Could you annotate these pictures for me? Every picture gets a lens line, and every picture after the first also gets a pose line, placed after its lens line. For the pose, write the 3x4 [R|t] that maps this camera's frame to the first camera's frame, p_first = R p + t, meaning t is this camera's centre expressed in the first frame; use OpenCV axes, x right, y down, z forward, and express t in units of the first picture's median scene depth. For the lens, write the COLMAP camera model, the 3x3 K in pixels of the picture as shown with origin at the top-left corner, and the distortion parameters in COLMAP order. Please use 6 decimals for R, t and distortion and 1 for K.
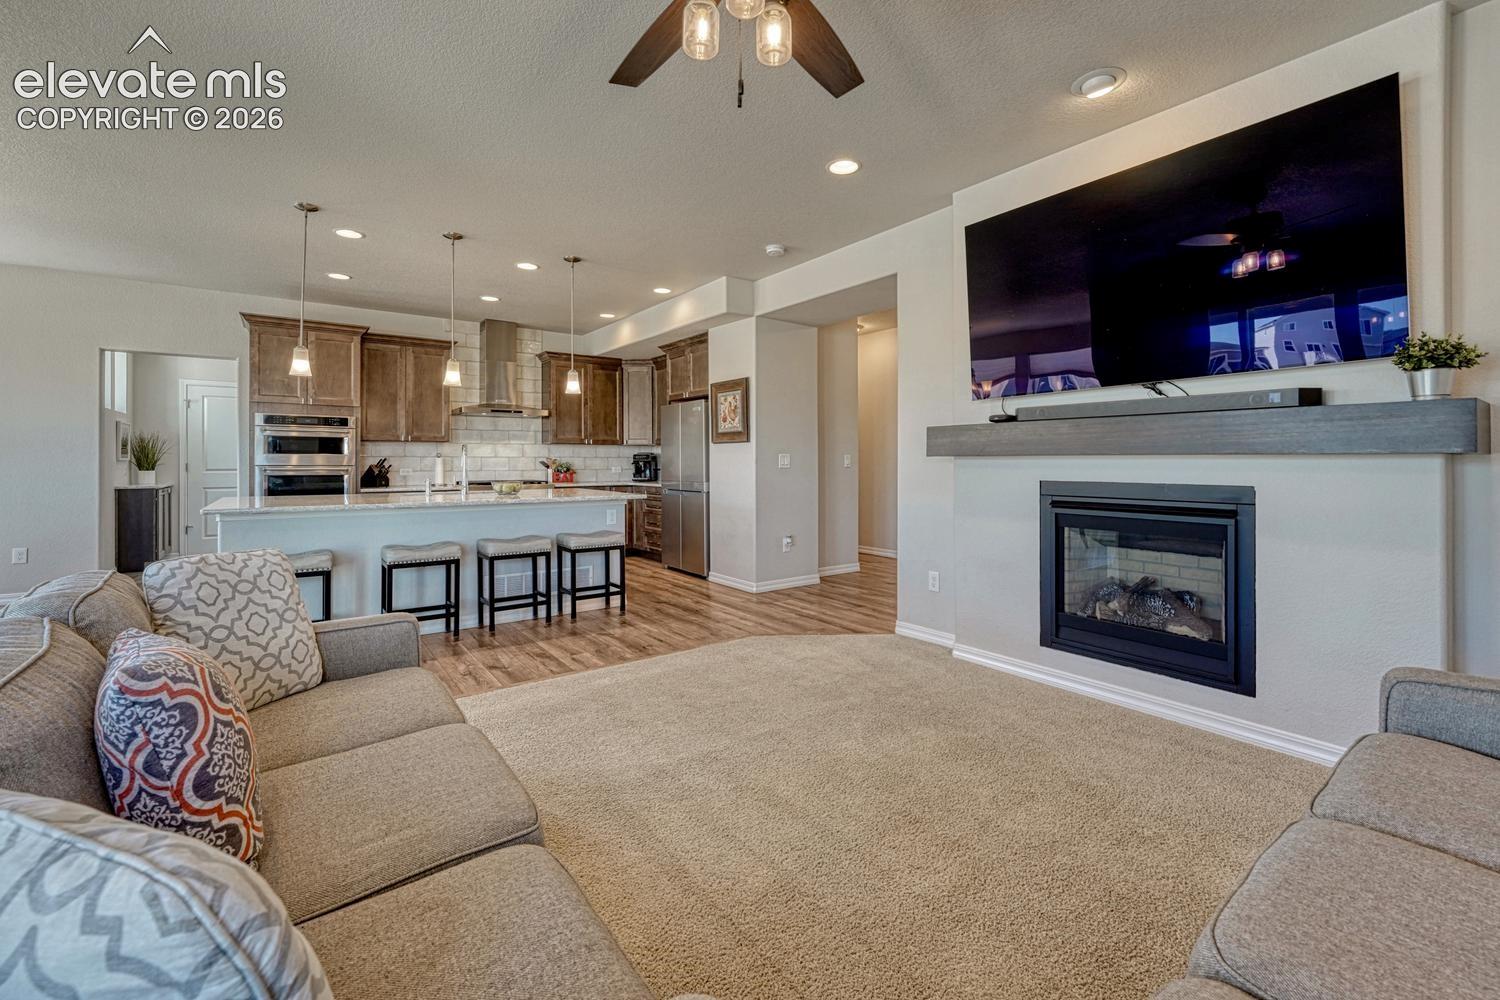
lens RADIAL K [[629.6, 0, 748.3], [0, 629.6, 464.1], [0, 0, 1]] dist [-0.000392, -0.000054]
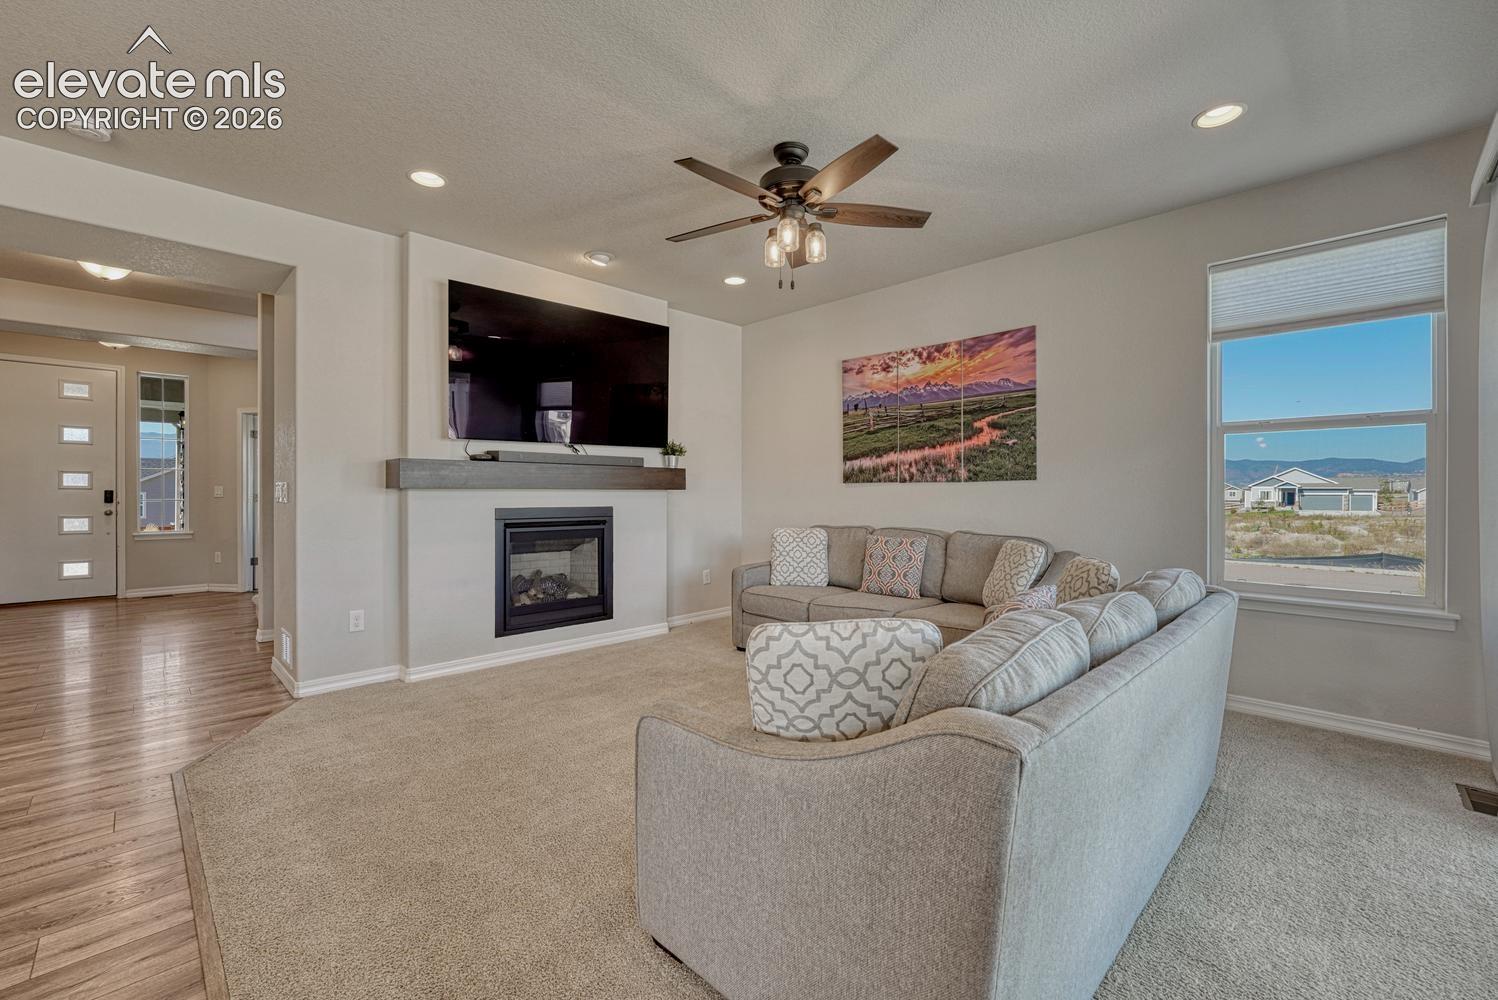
lens RADIAL K [[613.1, 0, 730.1], [0, 613.1, 493.2], [0, 0, 1]] dist [-0.002245, -0.000355]
pose [[-0.114251, -0.001320, 0.993451, -0.785686], [0.001123, 0.999998, 0.001458, -0.005023], [-0.993451, 0.001282, -0.114249, 0.641373]]
